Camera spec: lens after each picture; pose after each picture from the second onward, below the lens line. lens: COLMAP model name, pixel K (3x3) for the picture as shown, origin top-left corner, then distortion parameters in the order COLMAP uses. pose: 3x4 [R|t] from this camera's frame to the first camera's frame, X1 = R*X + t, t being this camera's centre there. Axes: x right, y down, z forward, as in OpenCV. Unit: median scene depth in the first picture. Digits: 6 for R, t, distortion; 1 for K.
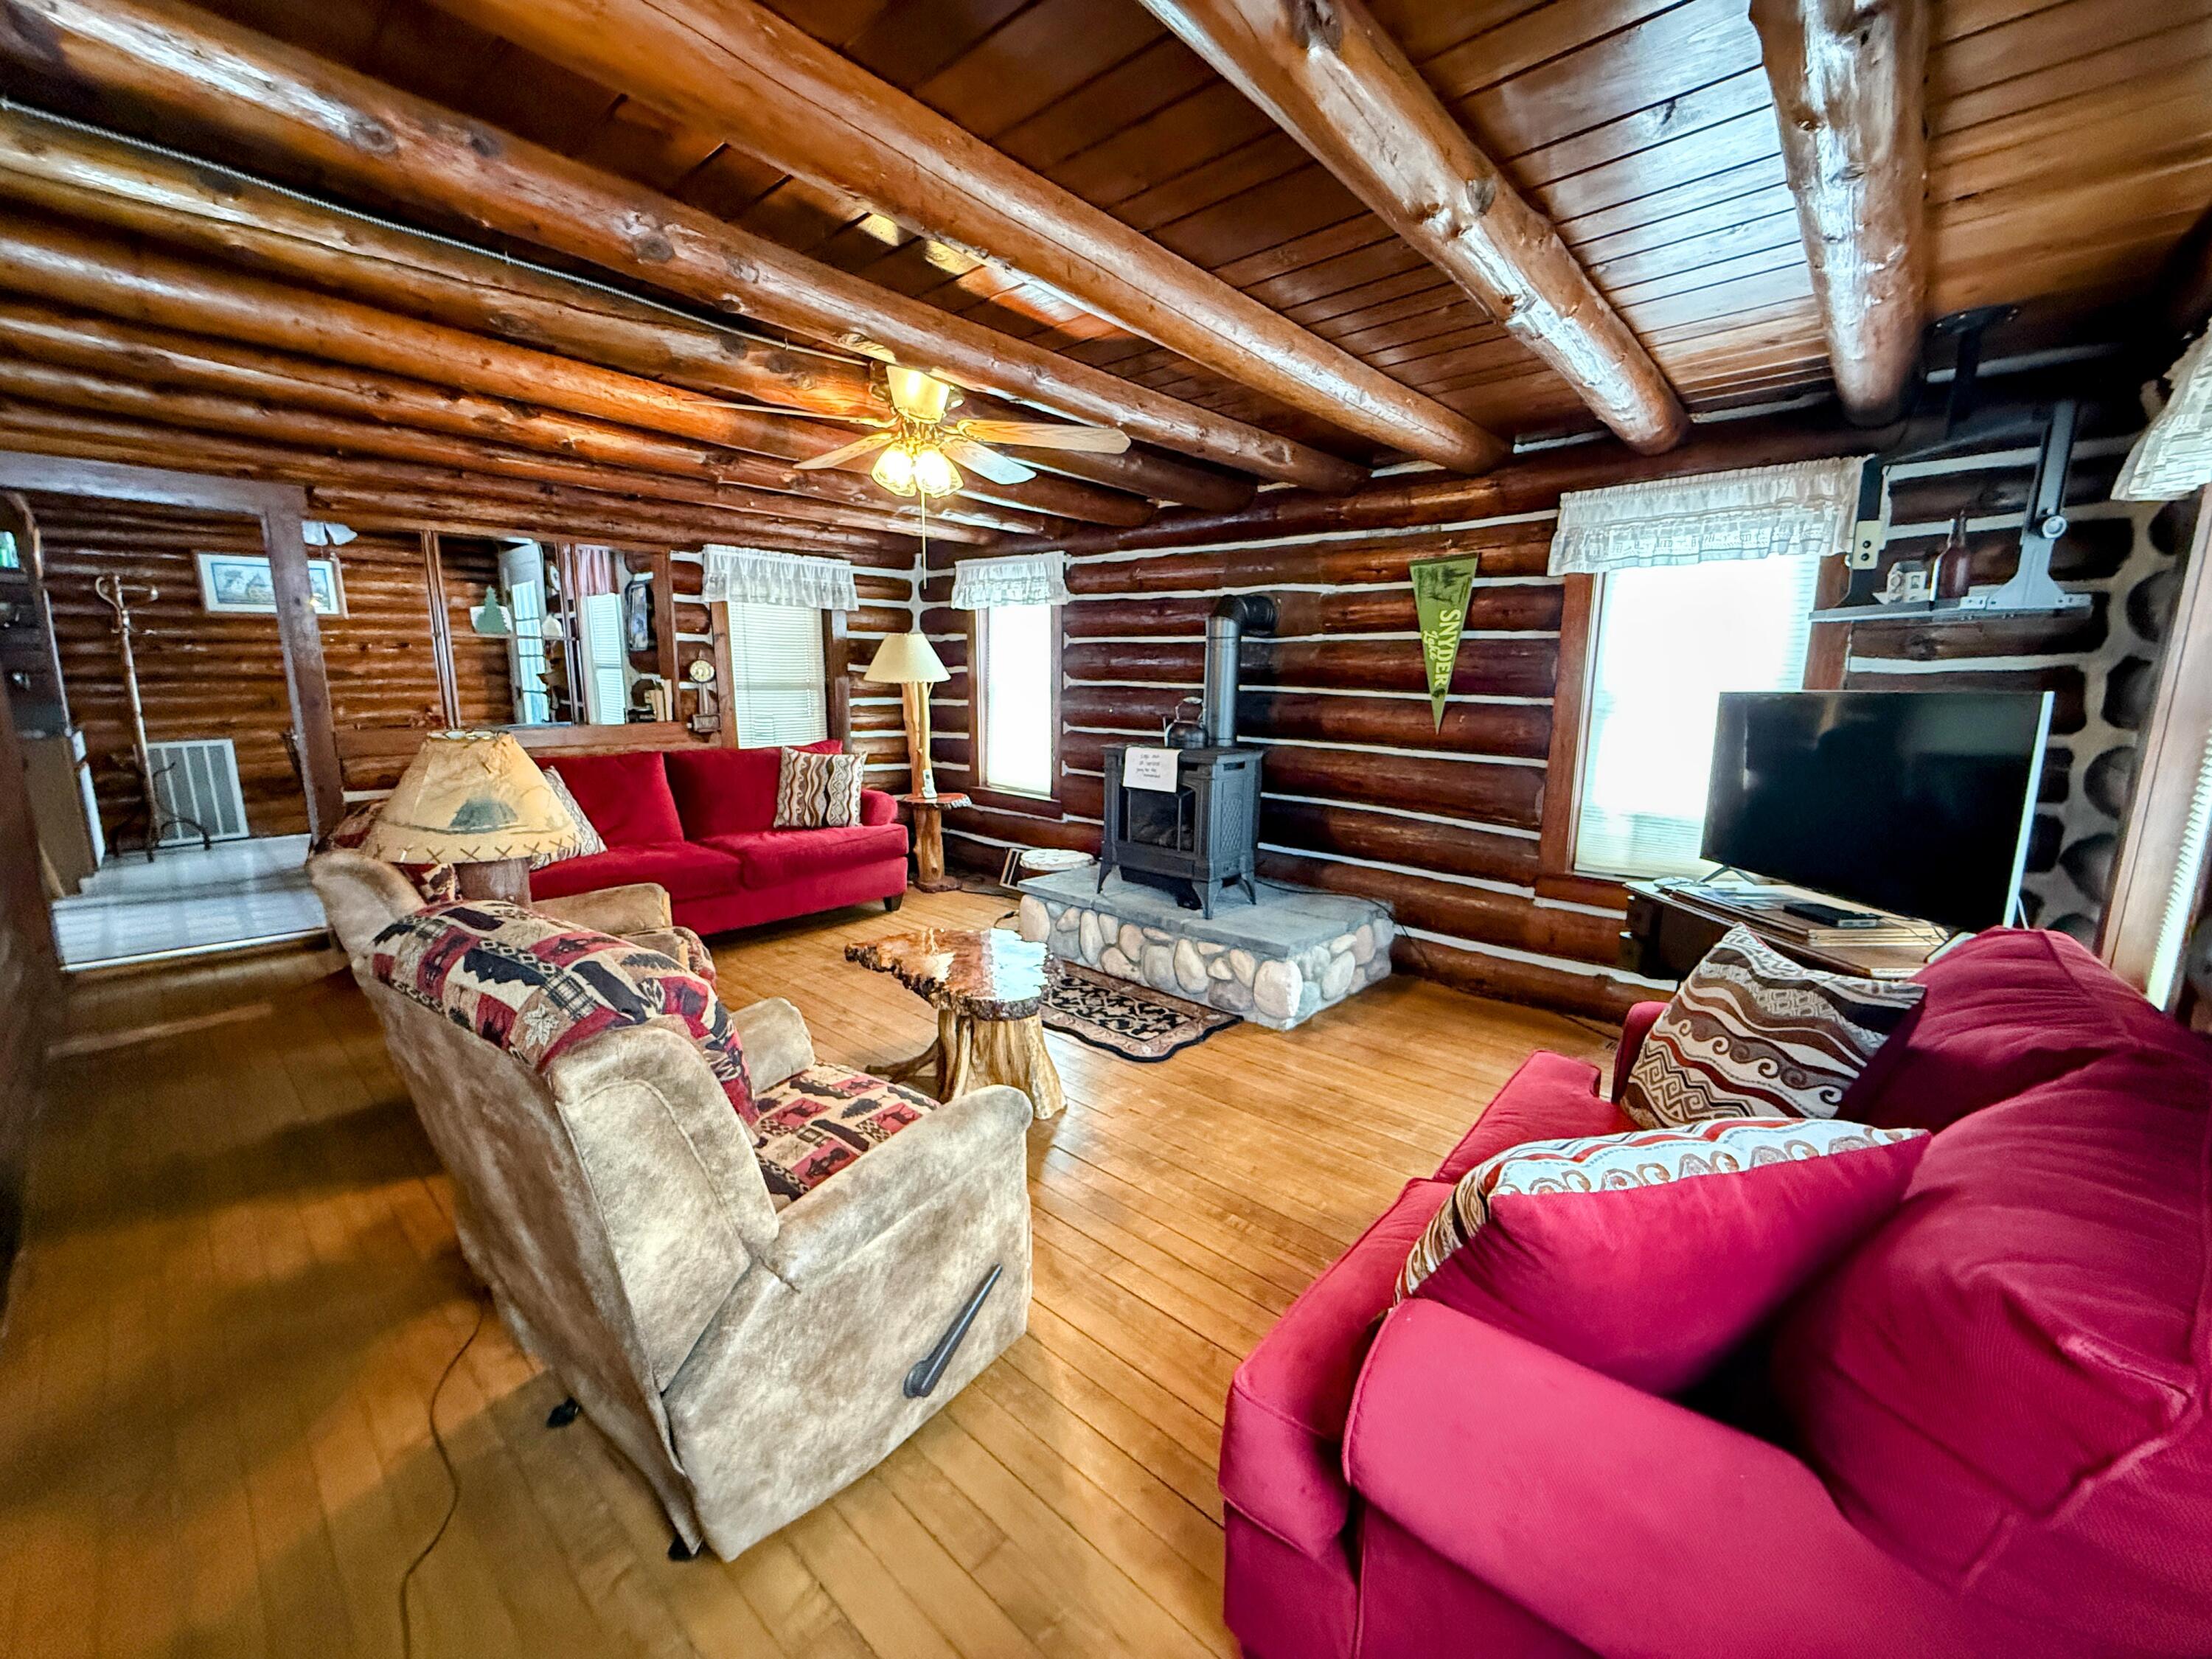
lens RADIAL K [[871.6, 0, 1106.0], [0, 871.6, 829.5], [0, 0, 1]] dist [-0.000638, -0.000137]
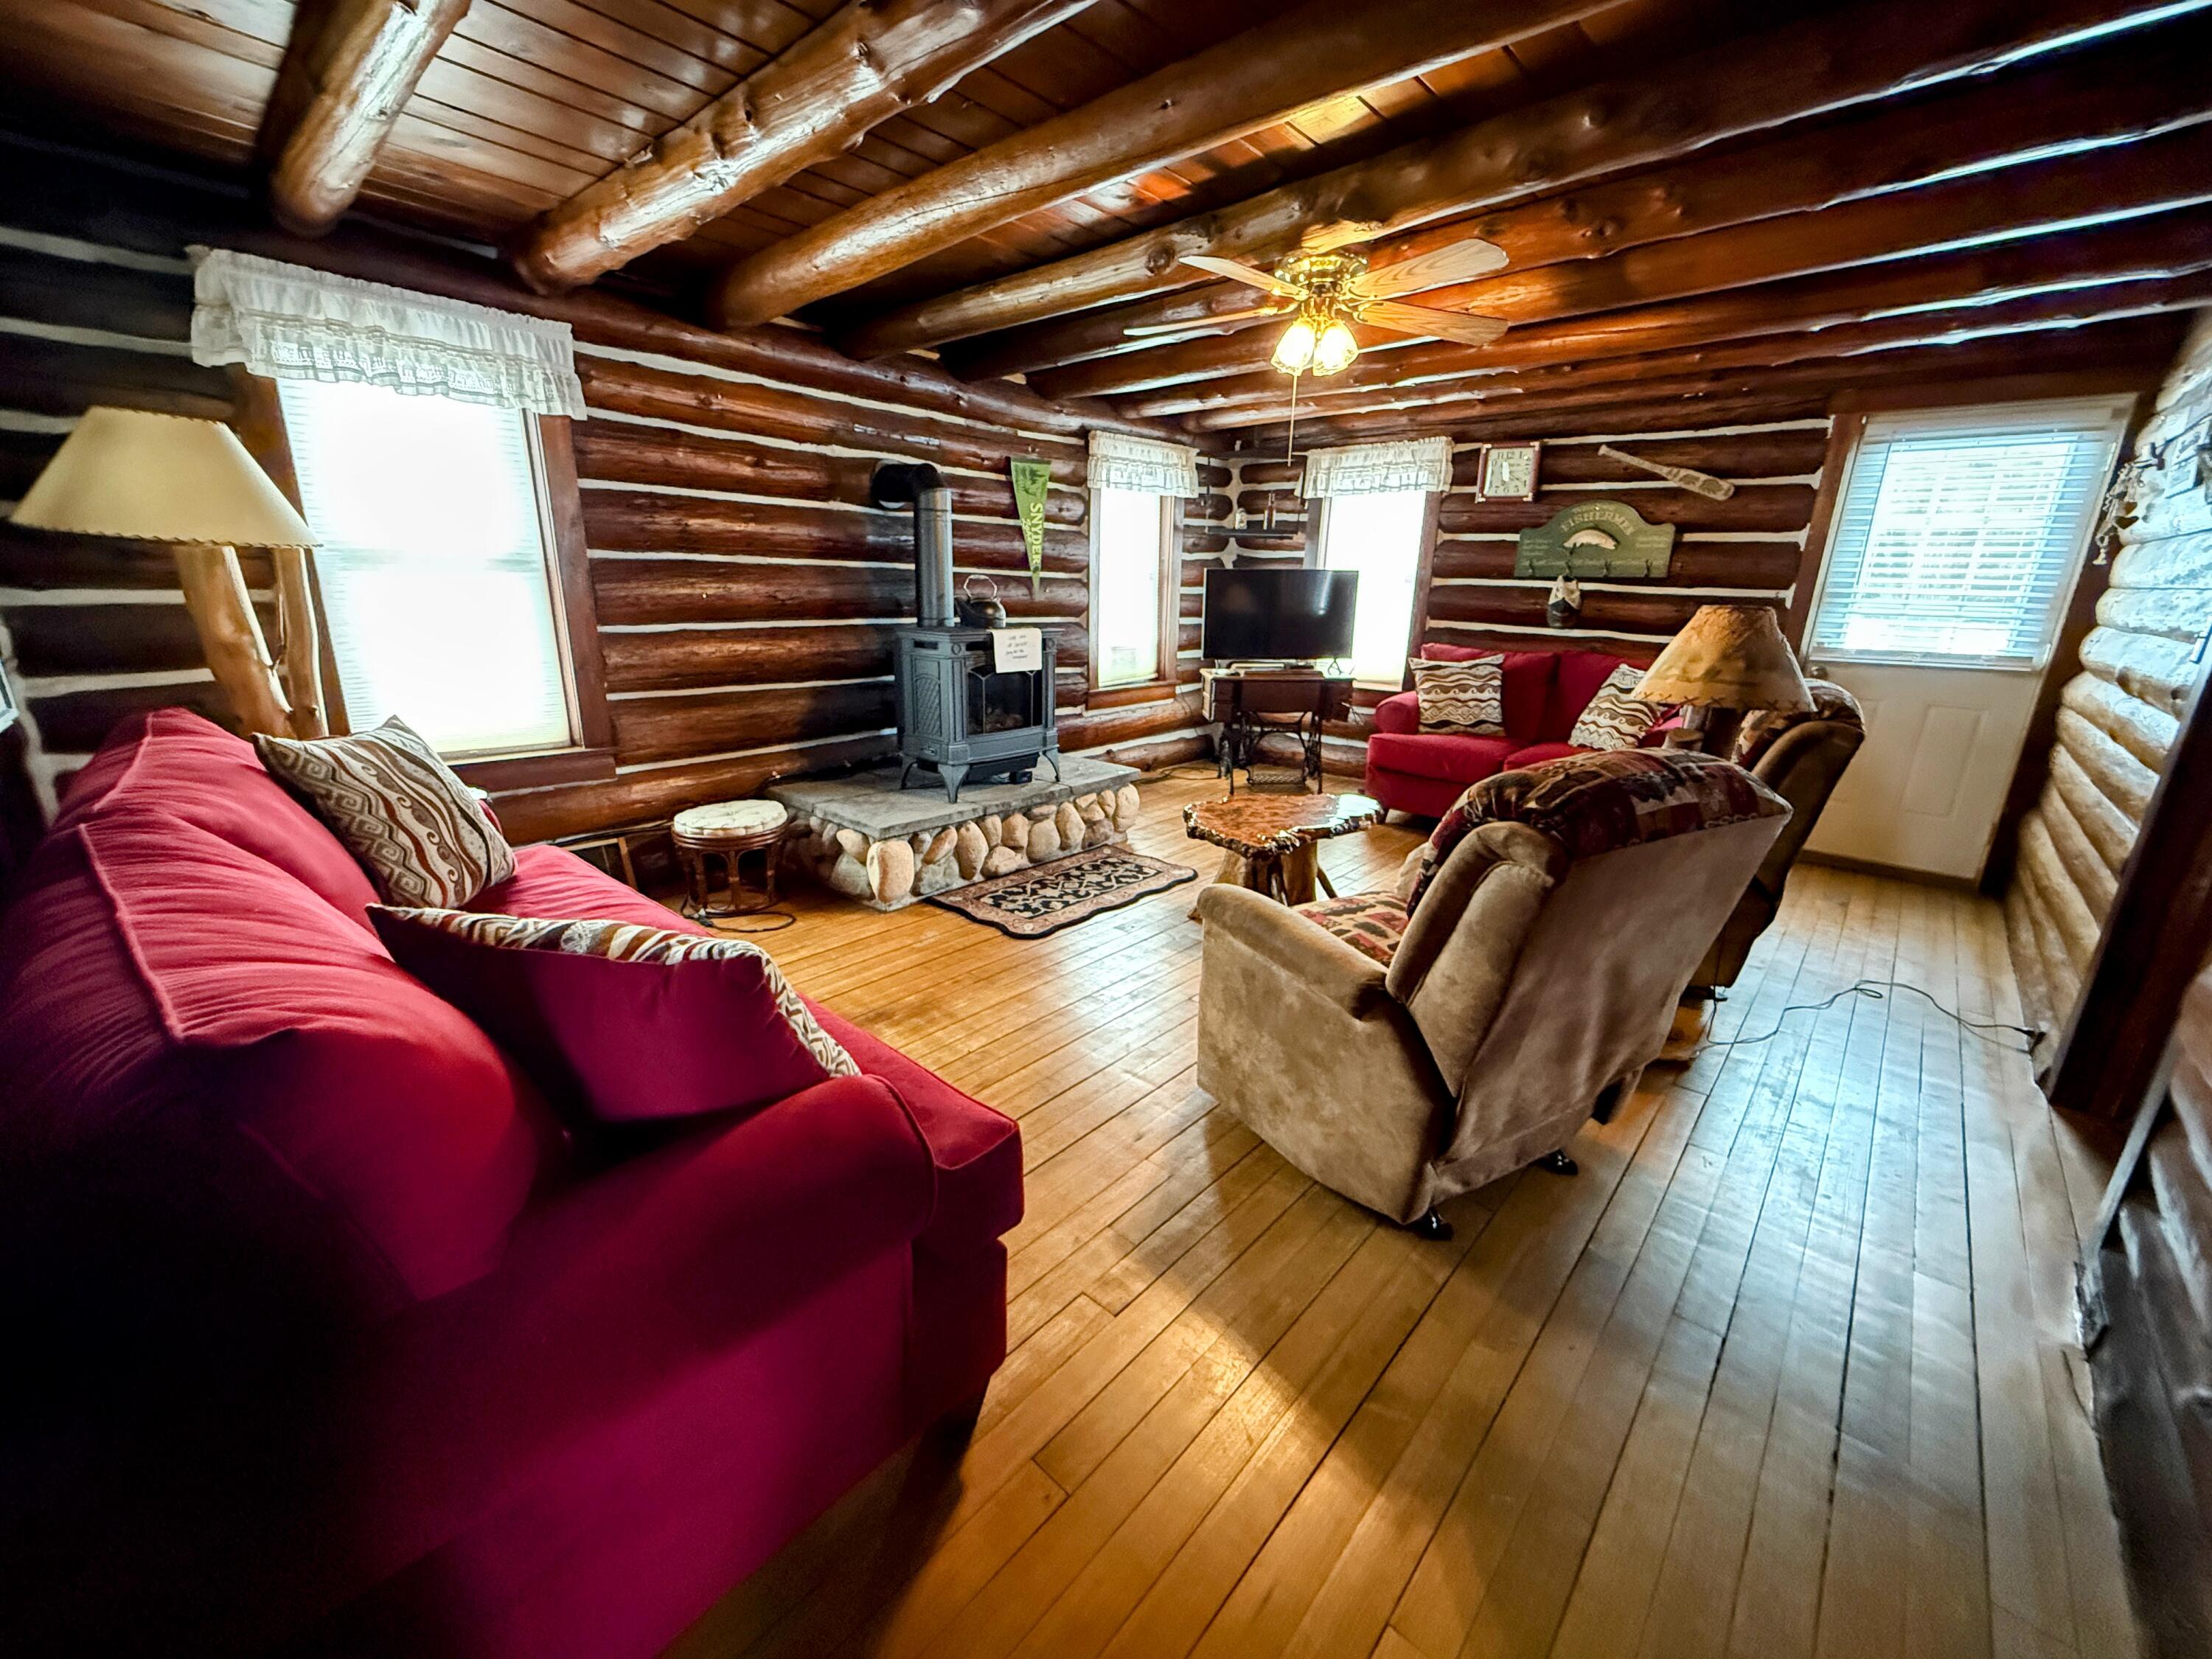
lens RADIAL K [[871.6, 0, 1106.0], [0, 871.6, 829.5], [0, 0, 1]] dist [-0.000638, -0.000137]
pose [[0.004080, -0.289866, 0.957059, -0.979264], [0.151734, 0.946164, 0.285920, -0.149814], [-0.988413, 0.144052, 0.047843, 0.911681]]
